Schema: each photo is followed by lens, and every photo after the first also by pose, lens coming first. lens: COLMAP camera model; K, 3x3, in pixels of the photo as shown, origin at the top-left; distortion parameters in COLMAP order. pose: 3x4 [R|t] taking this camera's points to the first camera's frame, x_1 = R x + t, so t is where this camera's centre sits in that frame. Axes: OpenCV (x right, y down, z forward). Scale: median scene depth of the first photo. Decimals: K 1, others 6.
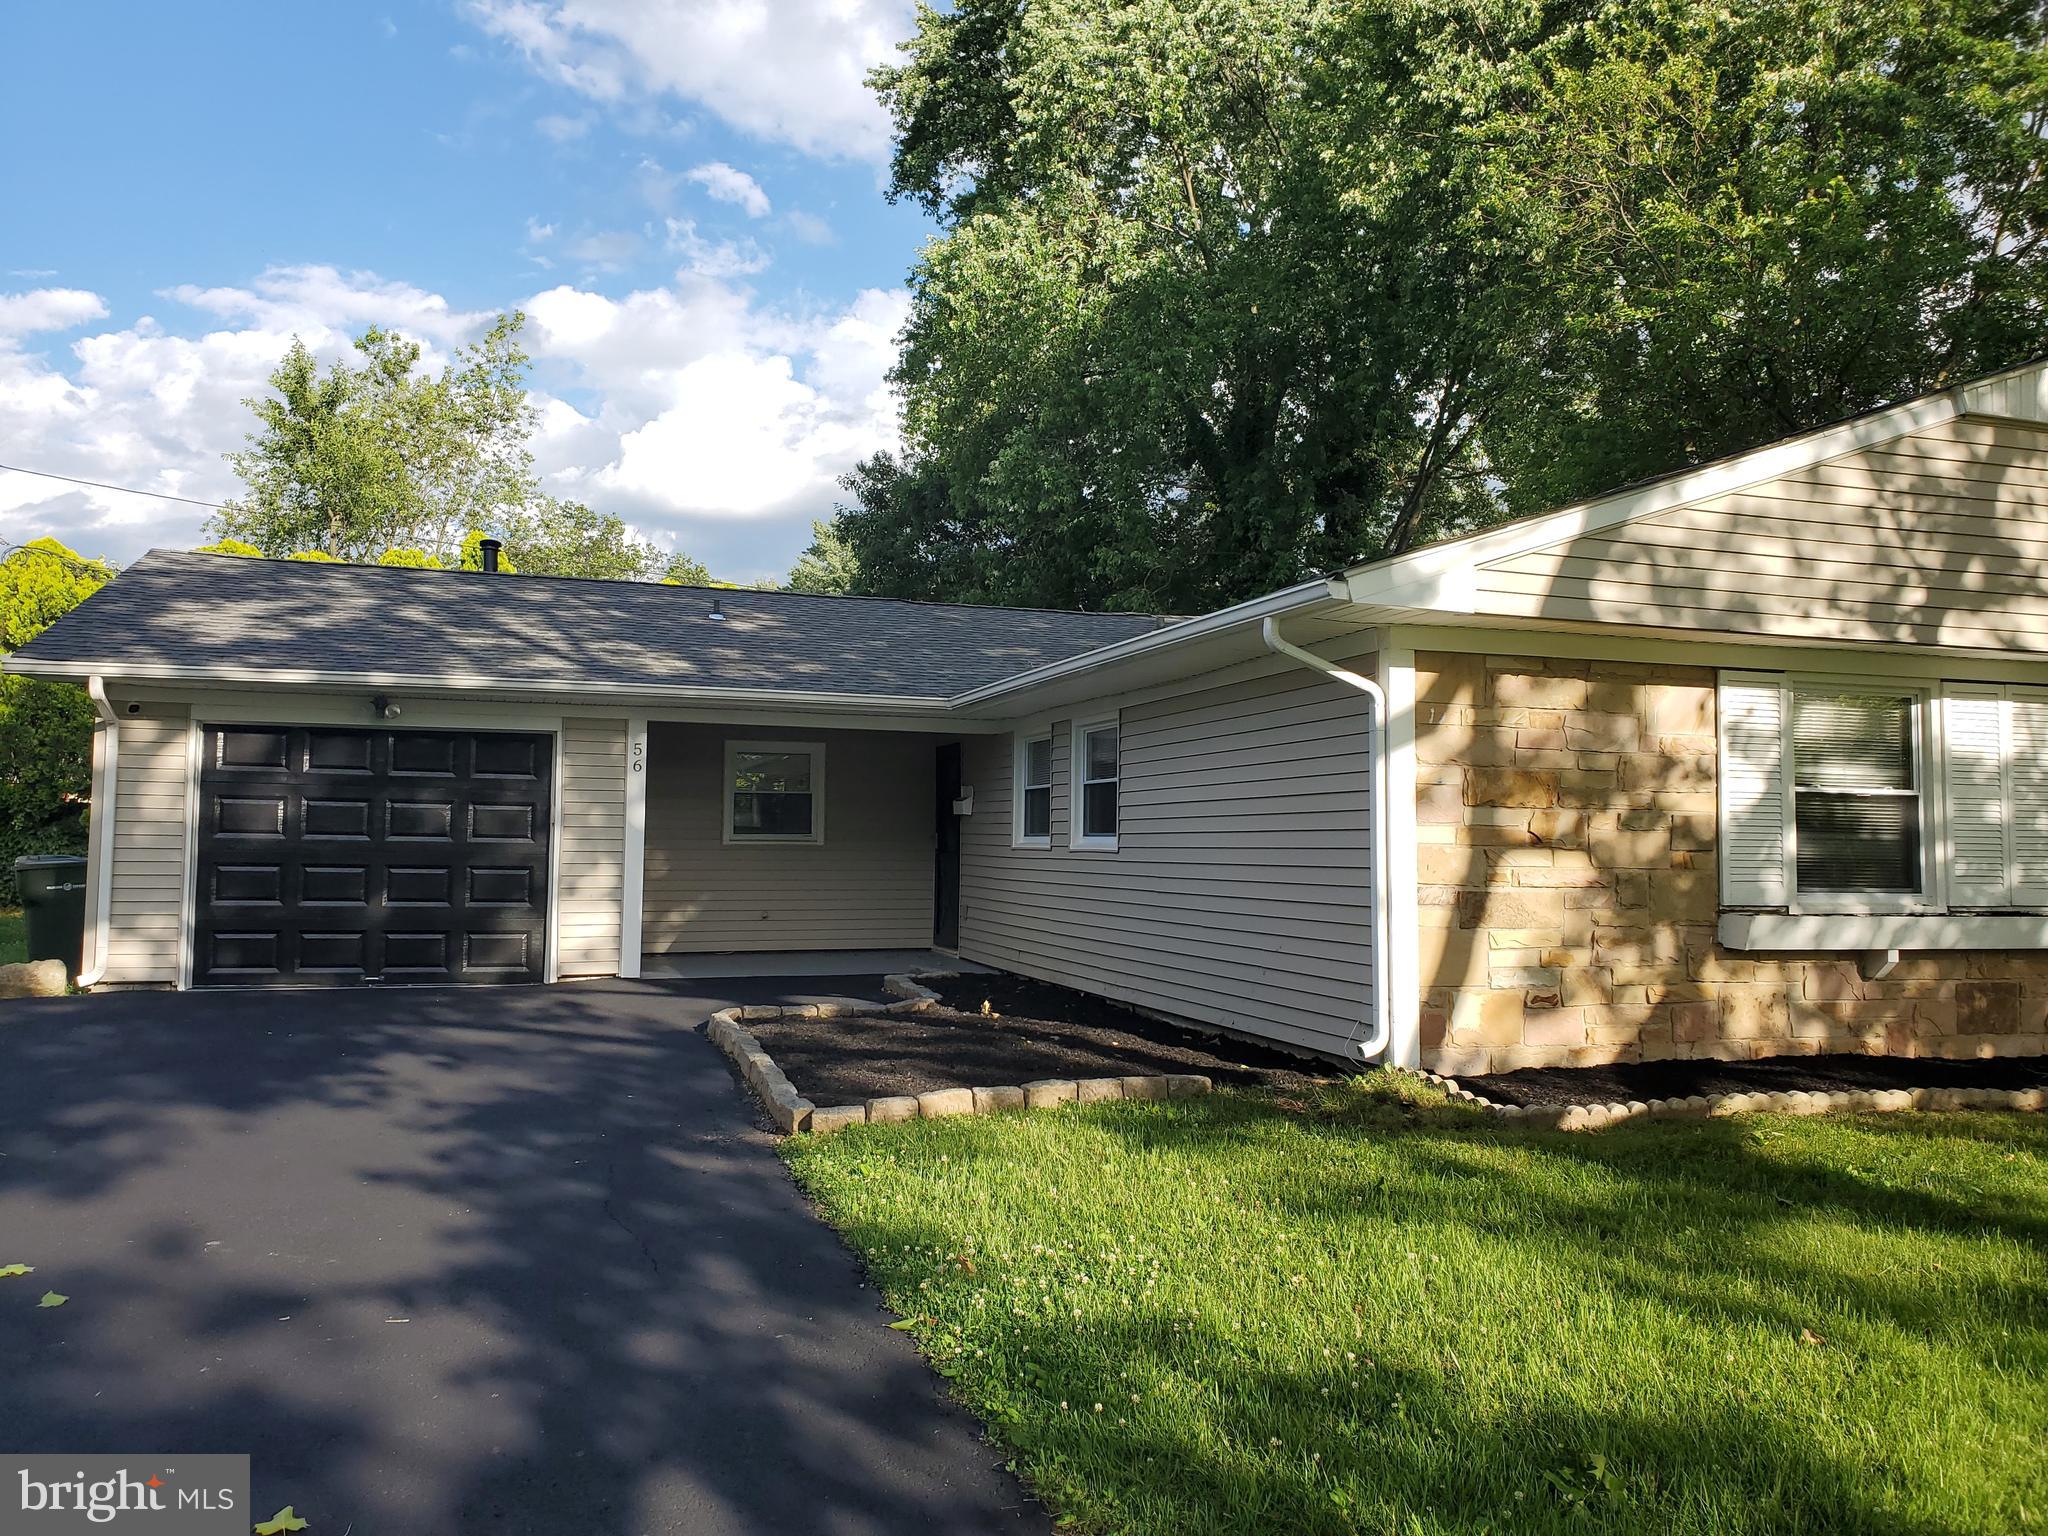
lens RADIAL K [[1589.5, 0, 1010.0], [0, 1589.5, 758.0], [0, 0, 1]] dist [0.022226, -0.004703]
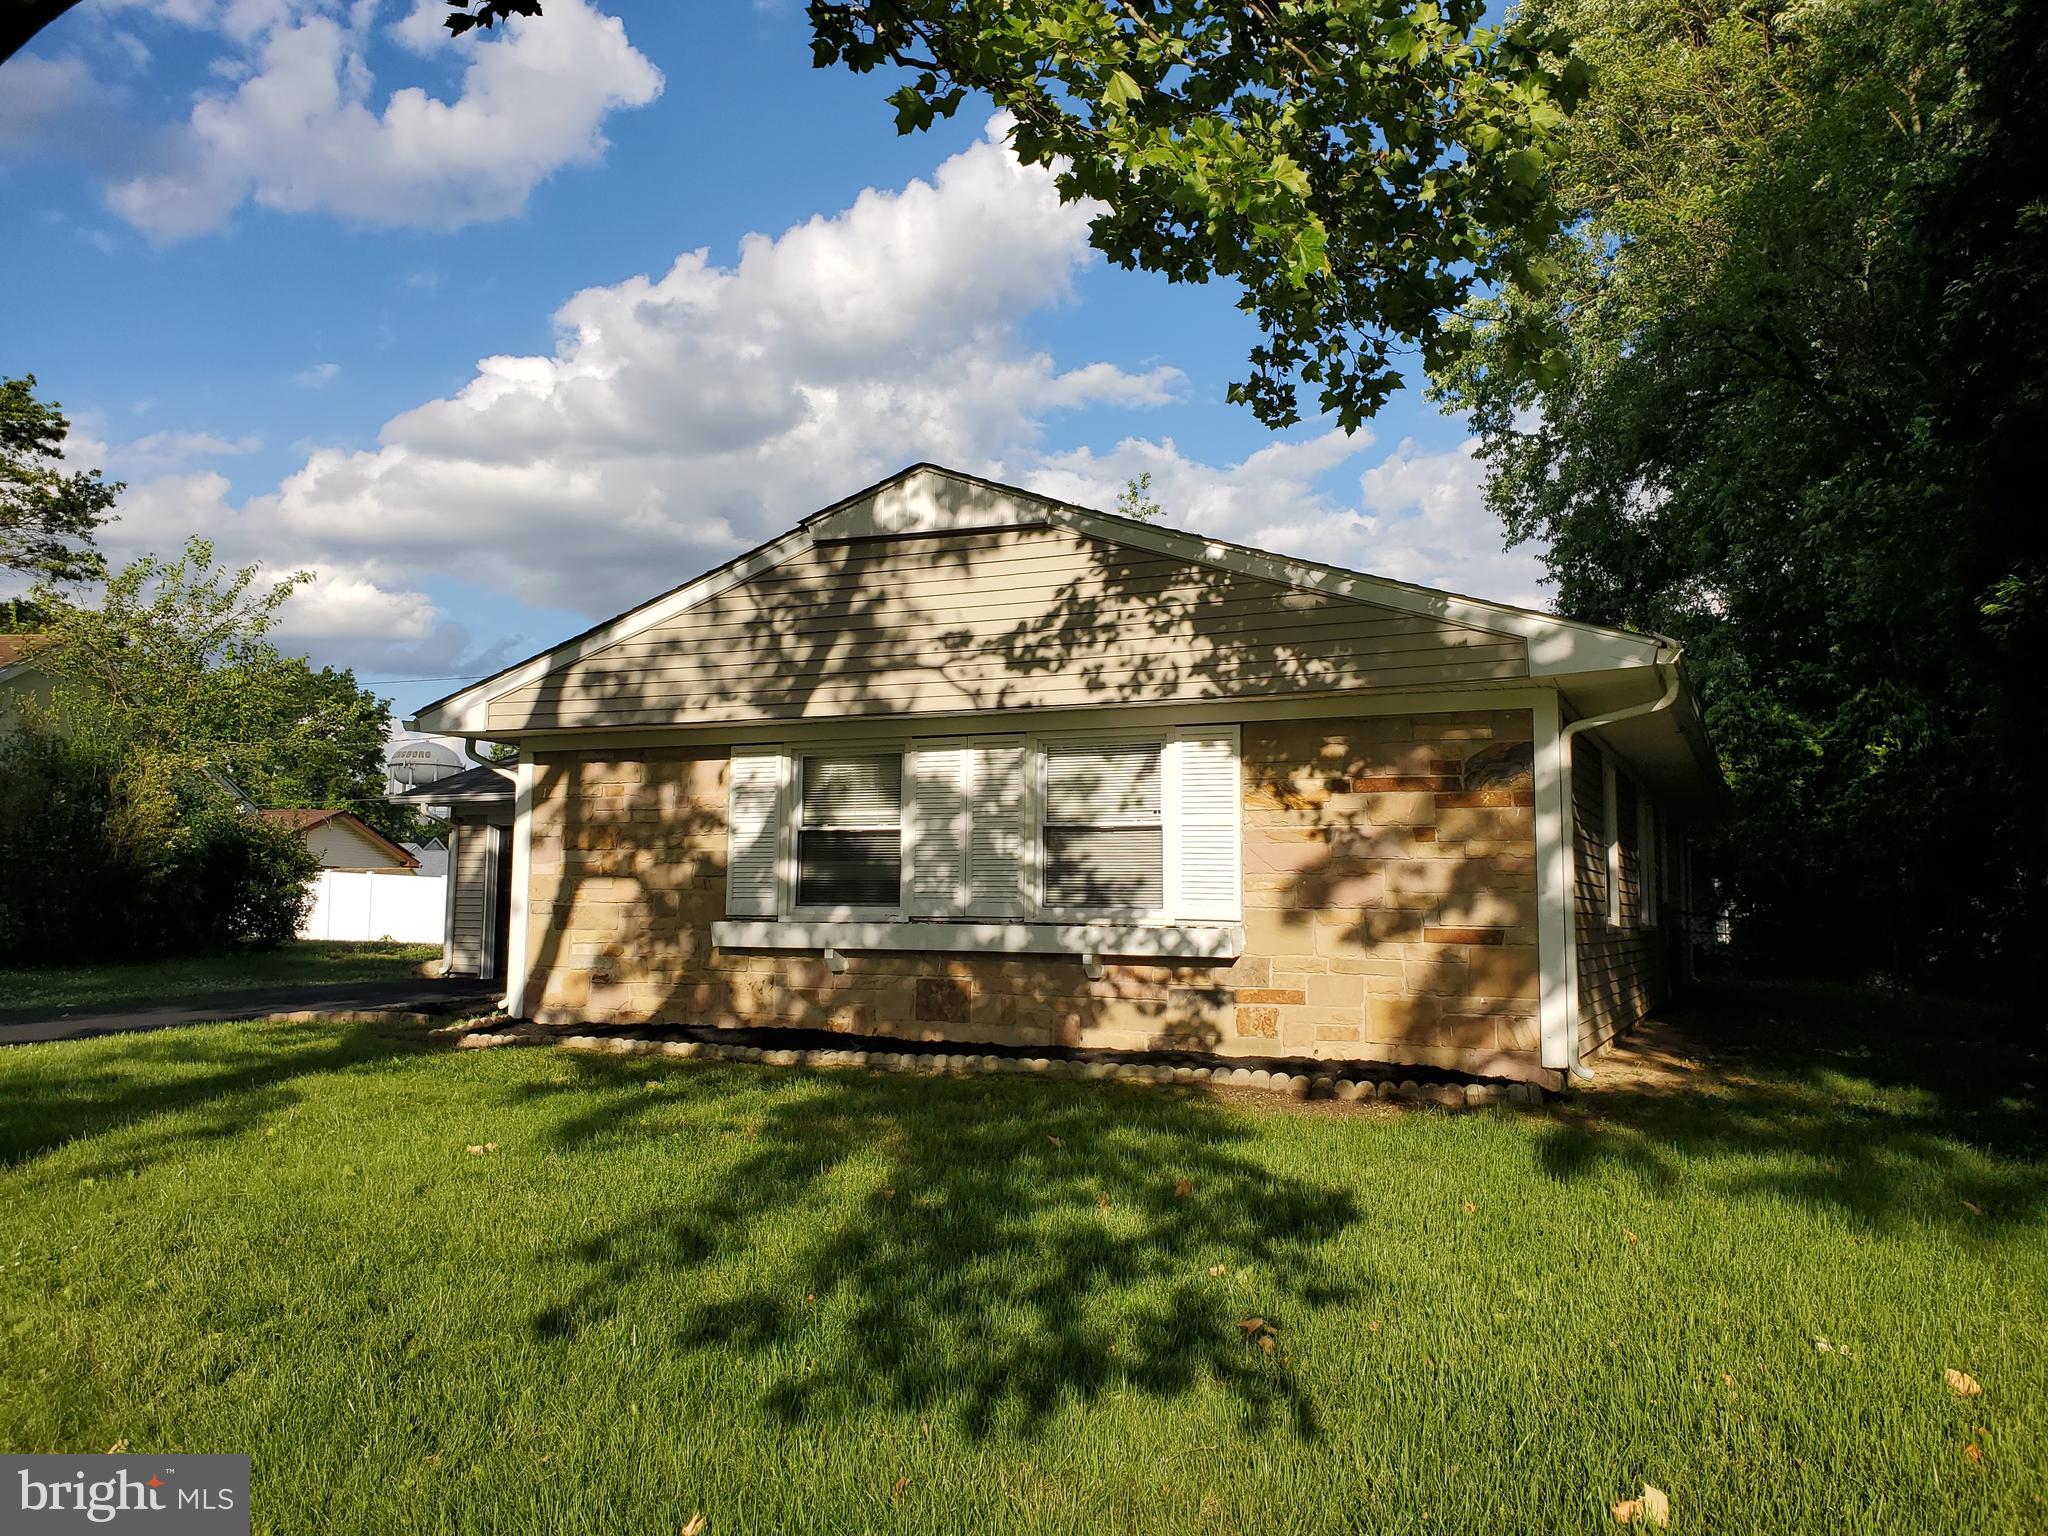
lens RADIAL K [[1589.5, 0, 1010.0], [0, 1589.5, 758.0], [0, 0, 1]] dist [0.022226, -0.004703]
pose [[0.748706, -0.069391, -0.659260, 1.575387], [0.036832, 0.997324, -0.063145, 0.053198], [0.661878, 0.022996, 0.749259, 0.122347]]
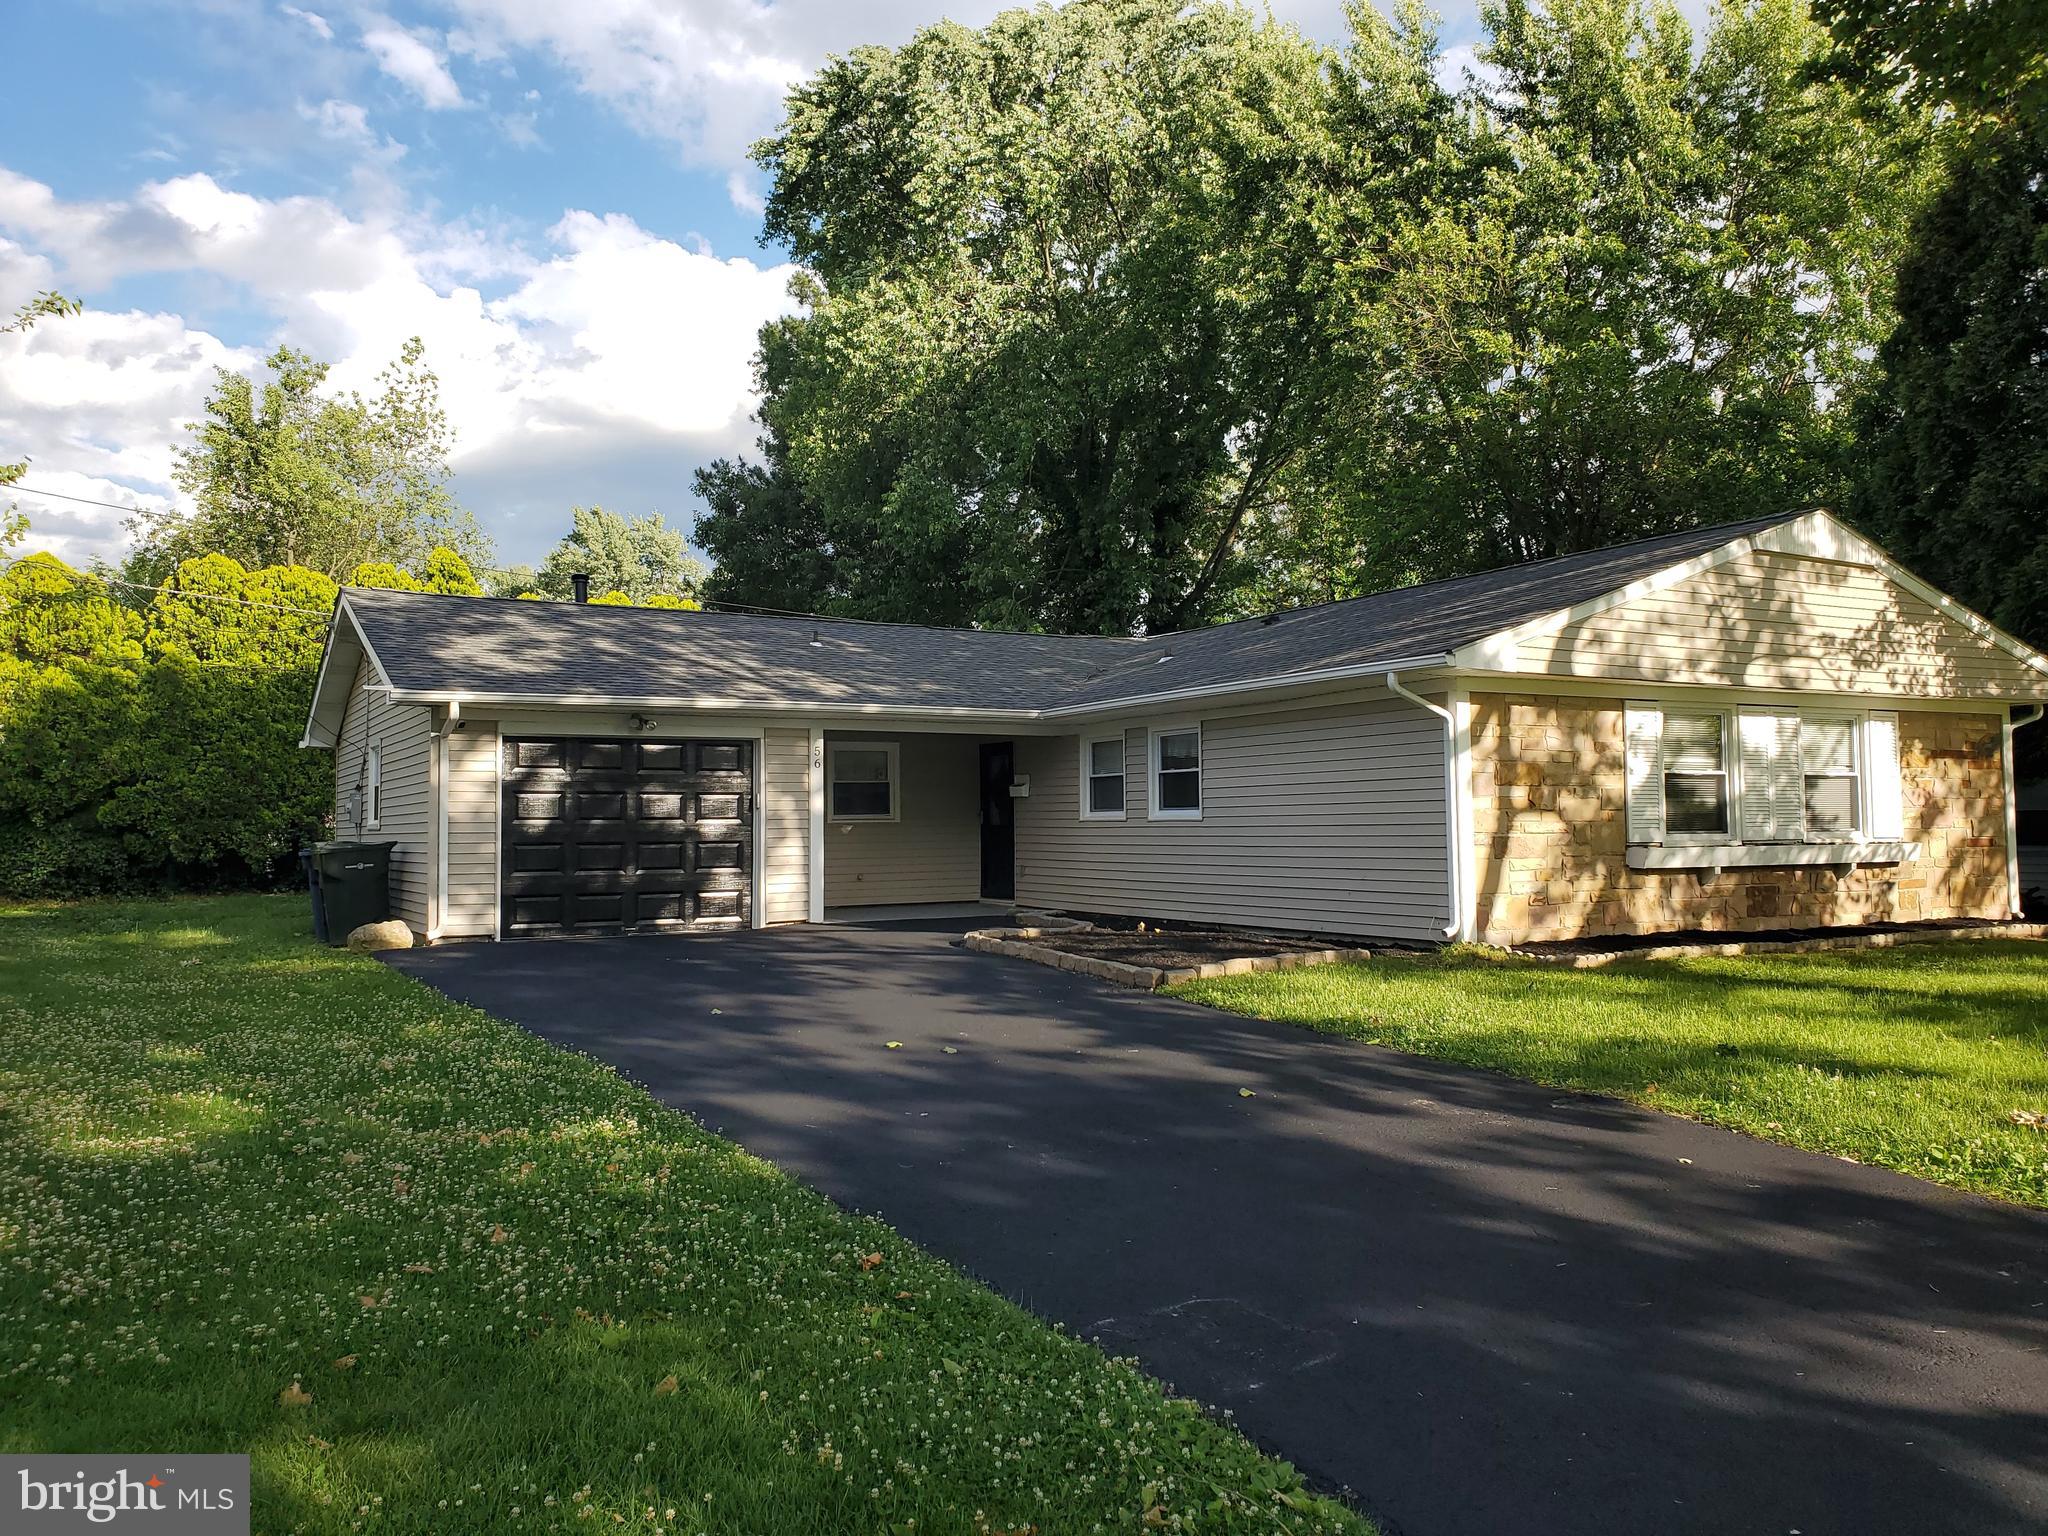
lens RADIAL K [[1546.2, 0, 1060.5], [0, 1546.2, 764.2], [0, 0, 1]] dist [0.025870, -0.003000]
pose [[0.979281, -0.013193, 0.202077, -0.465484], [0.009966, 0.999806, 0.016979, -0.022850], [-0.202262, -0.014613, 0.979222, -0.469176]]
